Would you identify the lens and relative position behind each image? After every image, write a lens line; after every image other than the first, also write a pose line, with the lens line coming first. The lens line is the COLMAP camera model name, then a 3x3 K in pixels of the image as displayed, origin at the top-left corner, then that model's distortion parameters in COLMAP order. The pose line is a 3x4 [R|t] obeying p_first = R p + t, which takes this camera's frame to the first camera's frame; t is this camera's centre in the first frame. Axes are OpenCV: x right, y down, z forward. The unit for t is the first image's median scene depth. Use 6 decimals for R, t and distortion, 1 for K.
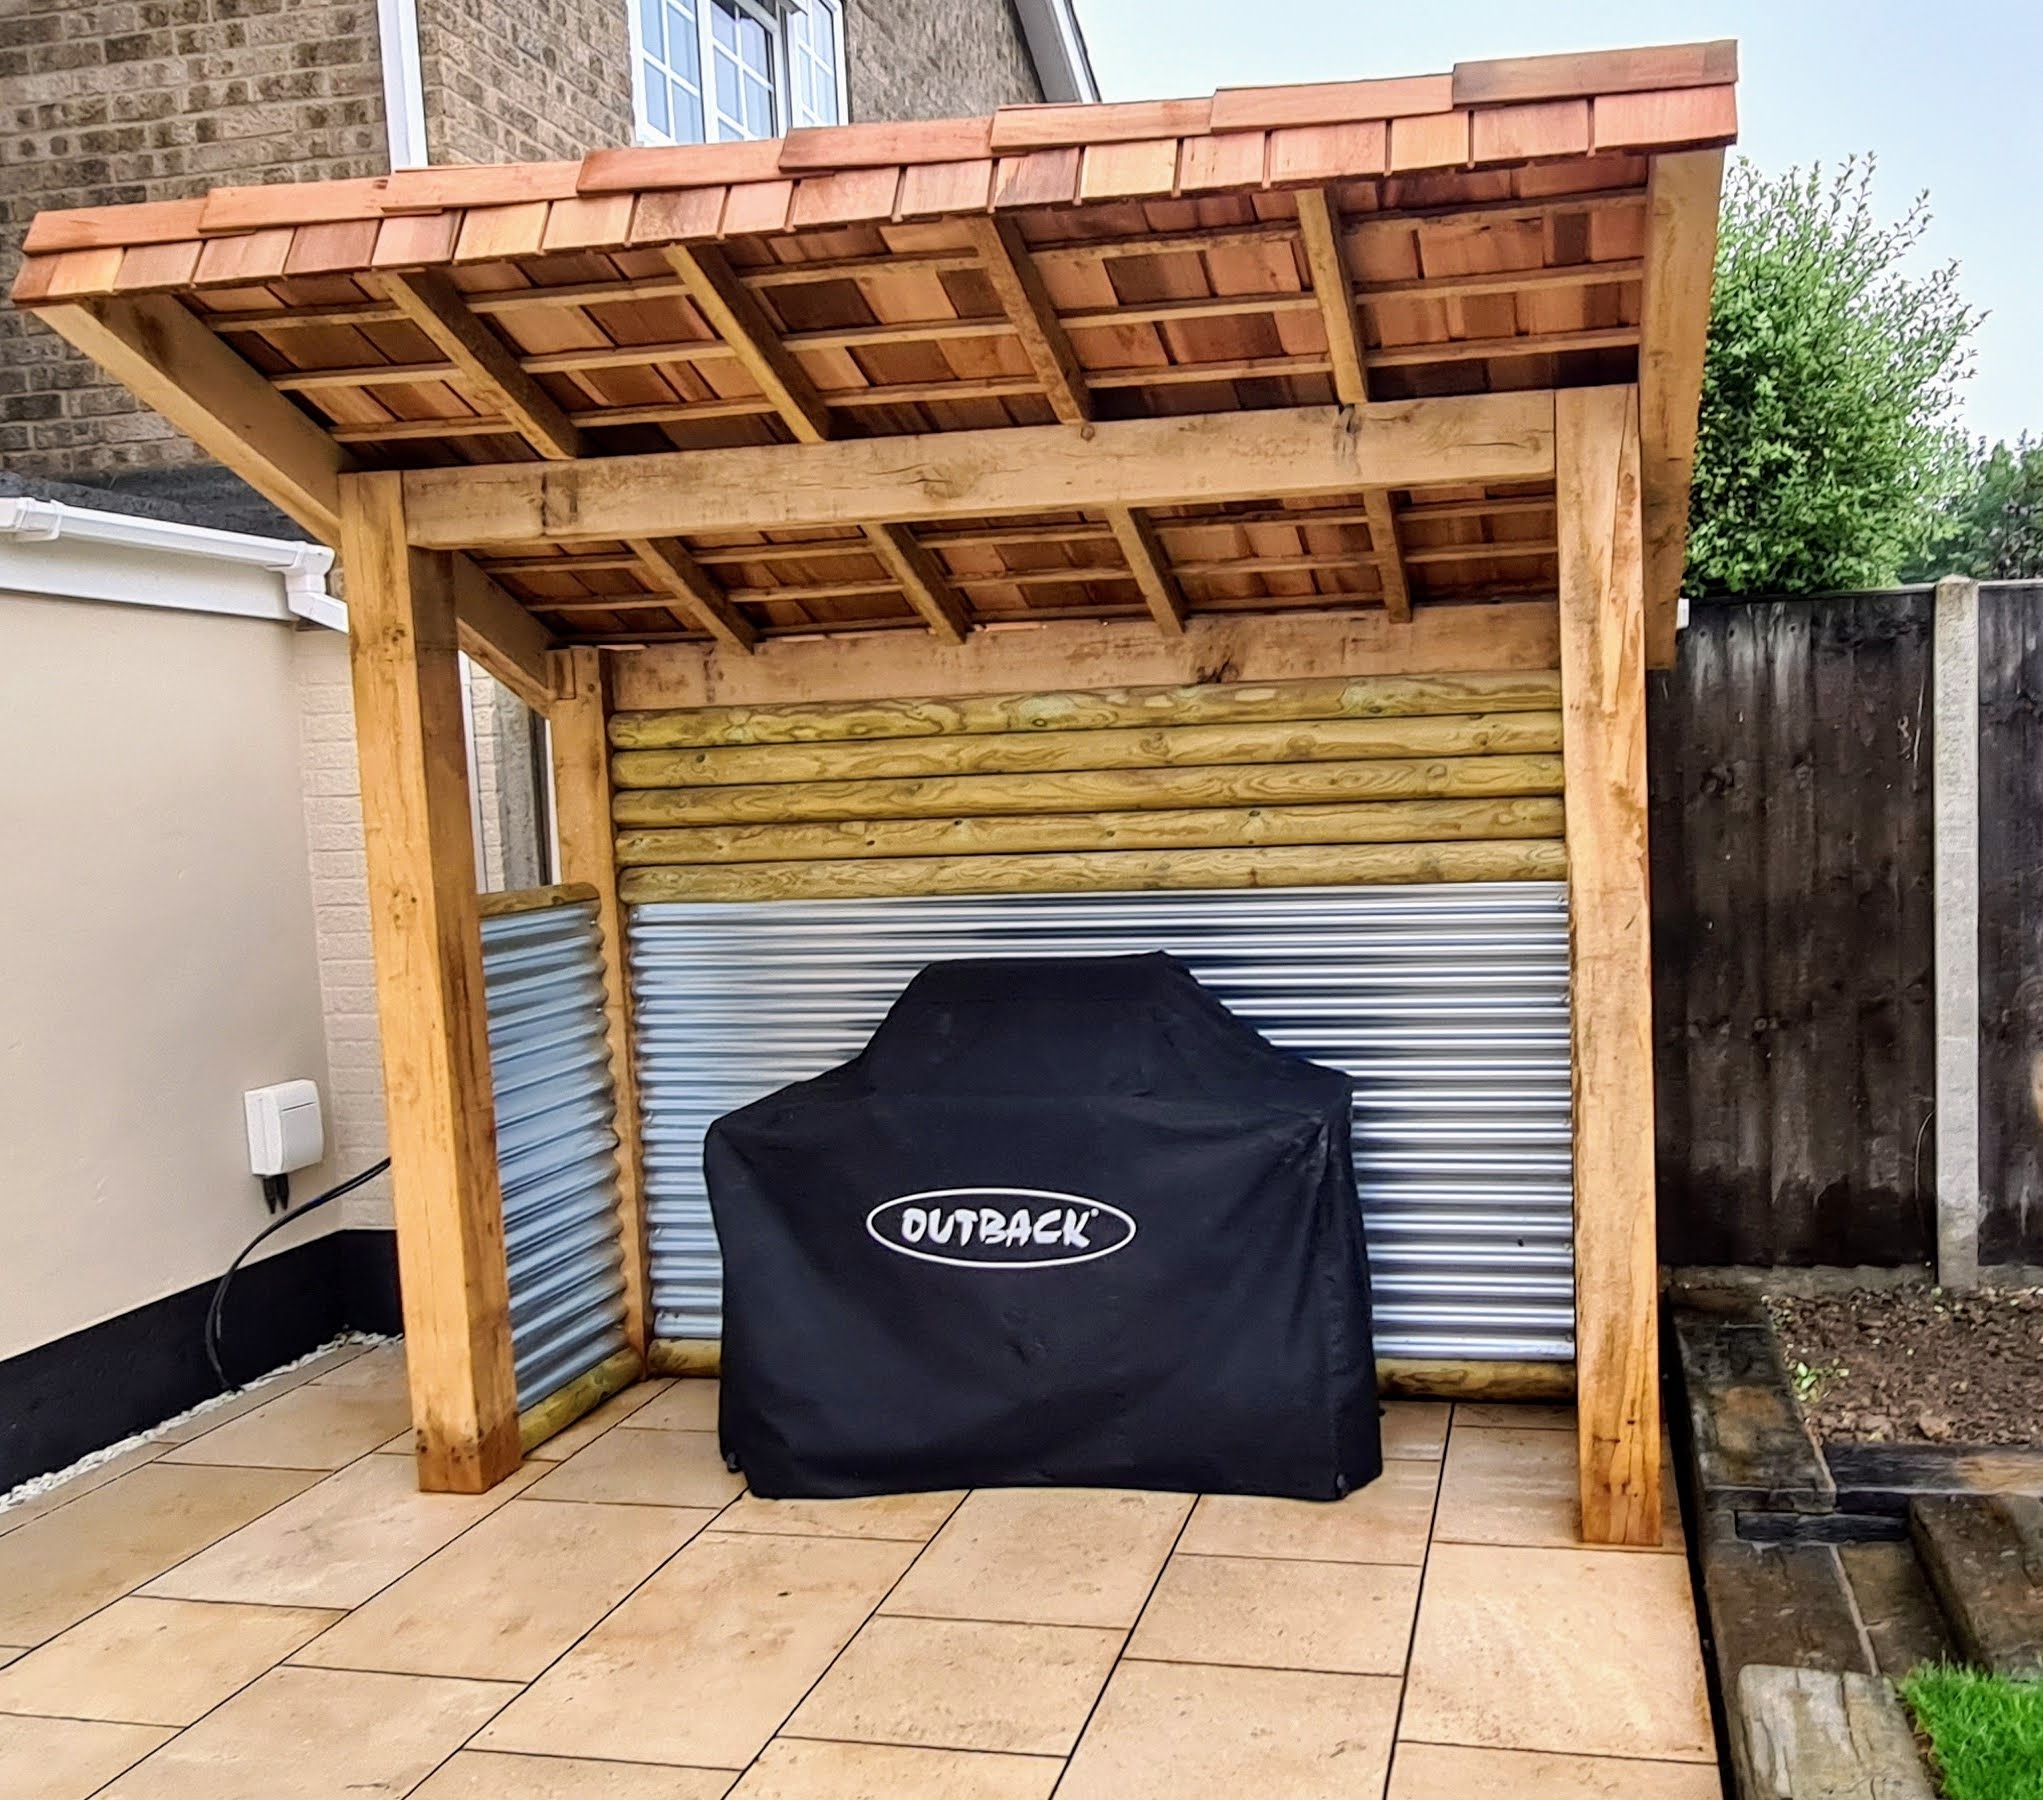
lens RADIAL K [[2022.6, 0, 1021.6], [0, 2022.6, 898.9], [0, 0, 1]] dist [-0.002160, 0.000000]
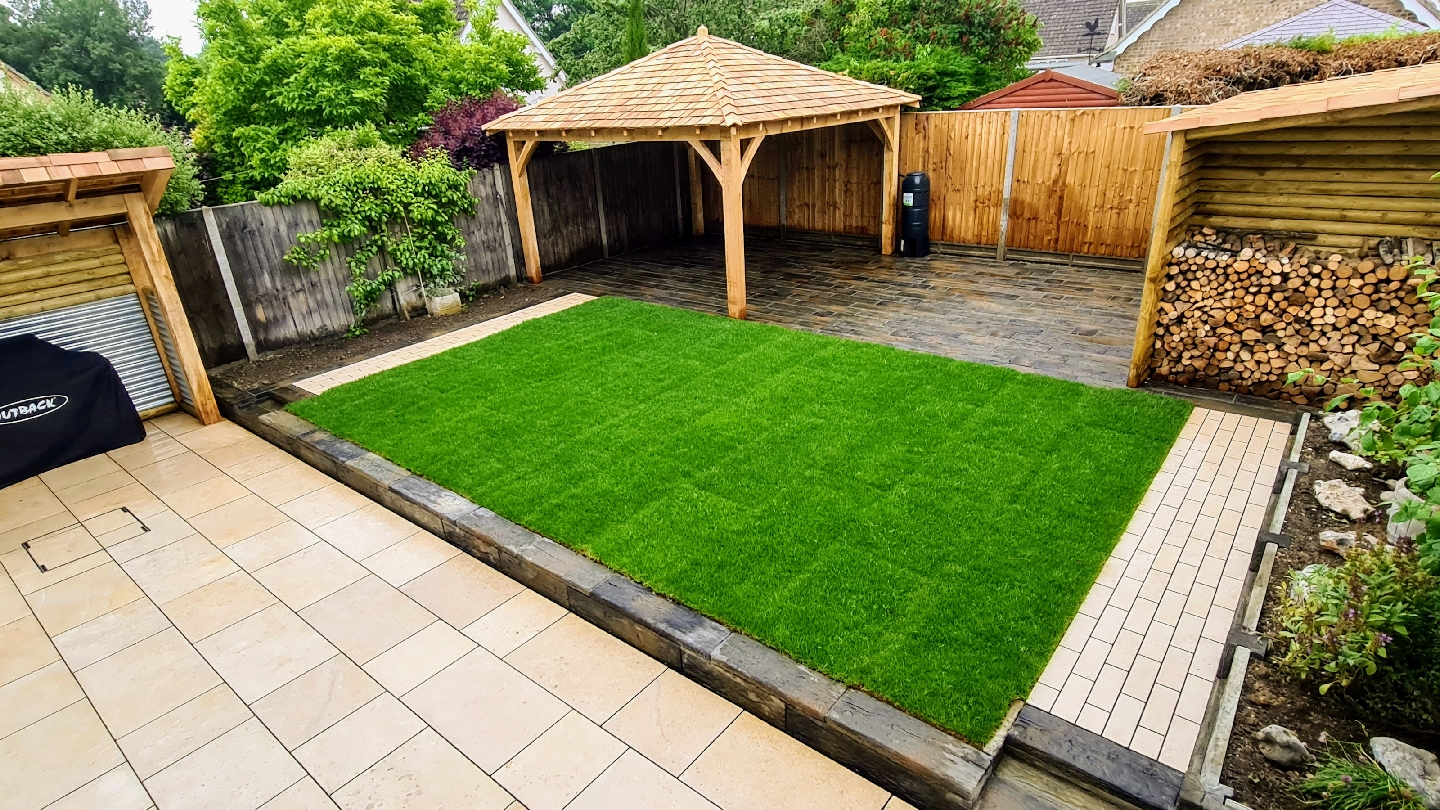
lens RADIAL K [[756.3, 0, 718.9], [0, 756.3, 406.8], [0, 0, 1]] dist [-0.000312, 0.000670]
pose [[0.466949, -0.336693, 0.817677, -0.590028], [0.130220, 0.940778, 0.313018, -0.133483], [-0.874644, -0.039686, 0.483139, -0.925534]]
